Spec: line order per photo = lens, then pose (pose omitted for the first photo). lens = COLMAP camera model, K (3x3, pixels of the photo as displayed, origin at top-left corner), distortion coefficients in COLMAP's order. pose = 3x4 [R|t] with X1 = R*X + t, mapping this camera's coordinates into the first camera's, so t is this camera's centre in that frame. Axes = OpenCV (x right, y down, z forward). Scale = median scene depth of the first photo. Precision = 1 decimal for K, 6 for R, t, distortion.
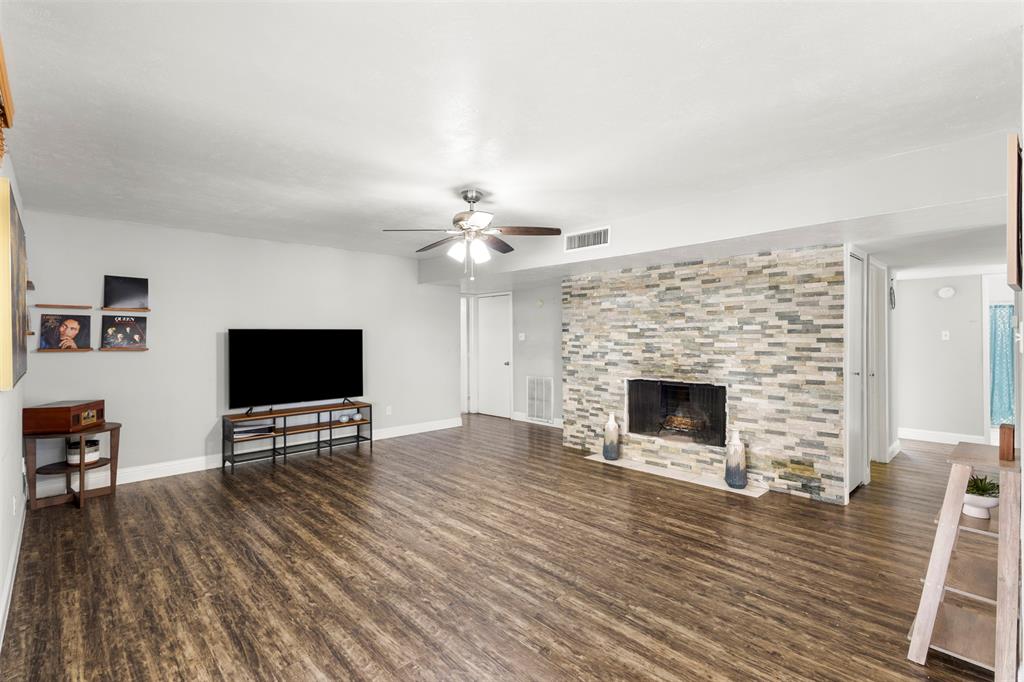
lens RADIAL K [[470.2, 0, 507.8], [0, 470.2, 340.0], [0, 0, 1]] dist [0.002751, 0.000308]
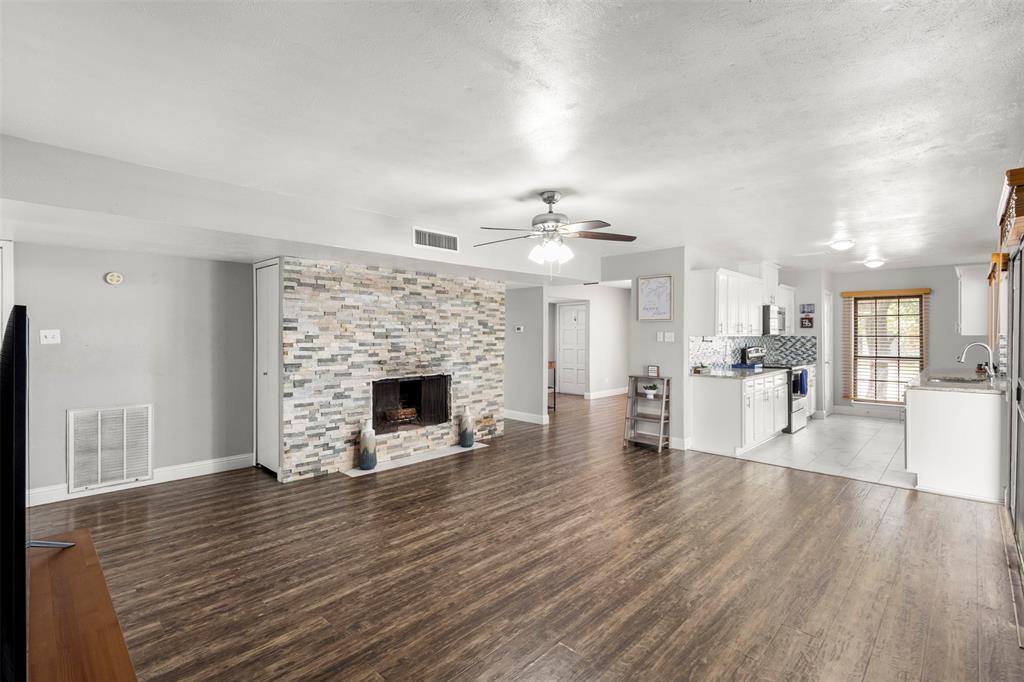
lens RADIAL K [[470.2, 0, 507.8], [0, 470.2, 340.0], [0, 0, 1]] dist [0.002751, 0.000308]
pose [[-0.032542, -0.011802, 0.999401, -0.806213], [0.005366, 0.999914, 0.011982, -0.011589], [-0.999456, 0.005753, -0.032475, 0.846762]]
